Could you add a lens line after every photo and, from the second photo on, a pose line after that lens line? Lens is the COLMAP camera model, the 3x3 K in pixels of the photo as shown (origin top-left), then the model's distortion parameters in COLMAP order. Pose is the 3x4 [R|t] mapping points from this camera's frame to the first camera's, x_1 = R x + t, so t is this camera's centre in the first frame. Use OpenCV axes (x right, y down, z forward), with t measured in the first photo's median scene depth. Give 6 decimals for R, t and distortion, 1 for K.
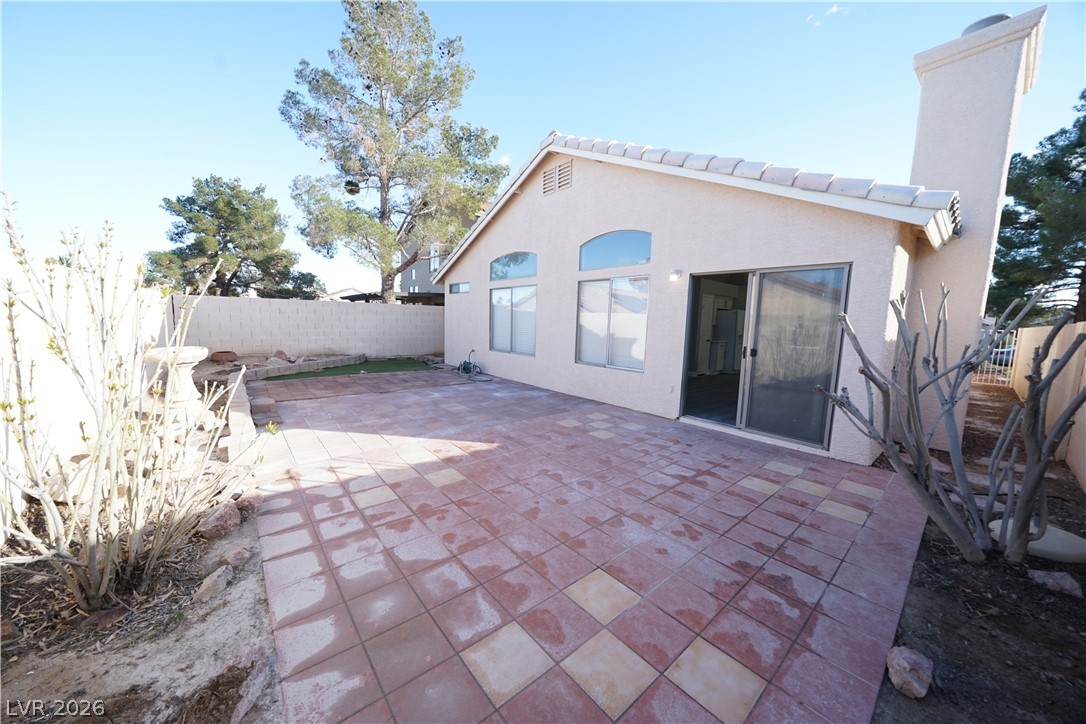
lens RADIAL K [[372.9, 0, 542.5], [0, 372.9, 365.2], [0, 0, 1]] dist [-0.024097, 0.001371]
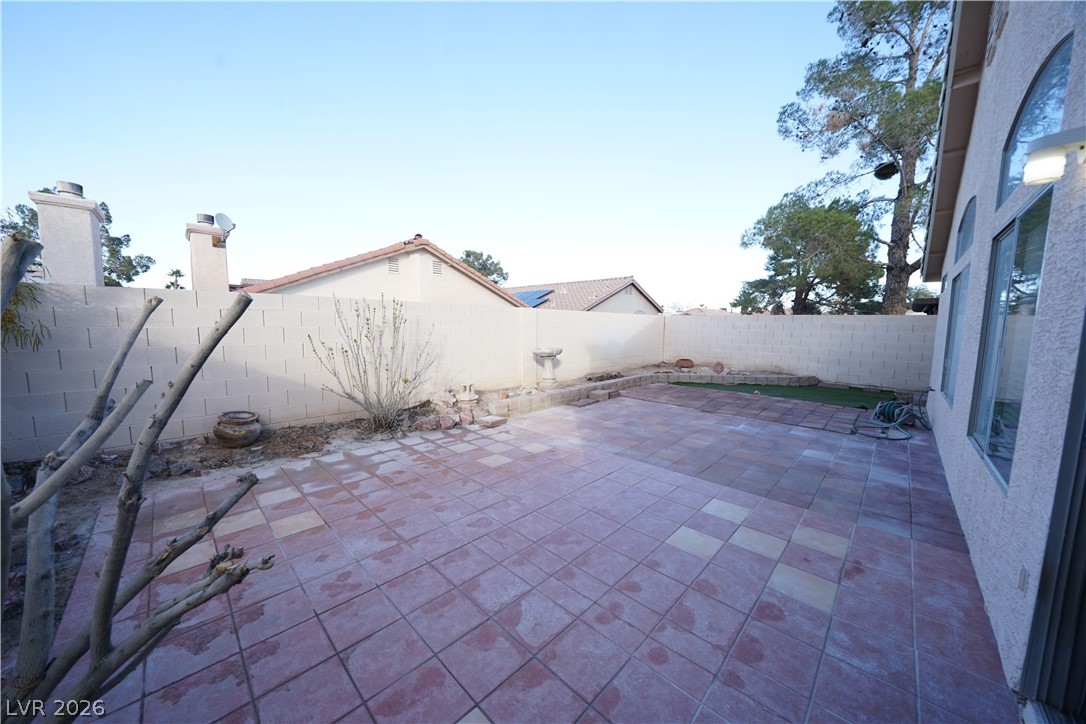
lens RADIAL K [[372.9, 0, 541.8], [0, 372.9, 363.1], [0, 0, 1]] dist [-0.024097, 0.001371]
pose [[0.099554, 0.077491, -0.992010, 1.158569], [-0.132220, 0.989152, 0.063998, -0.133031], [0.986208, 0.124792, 0.108720, 1.241814]]
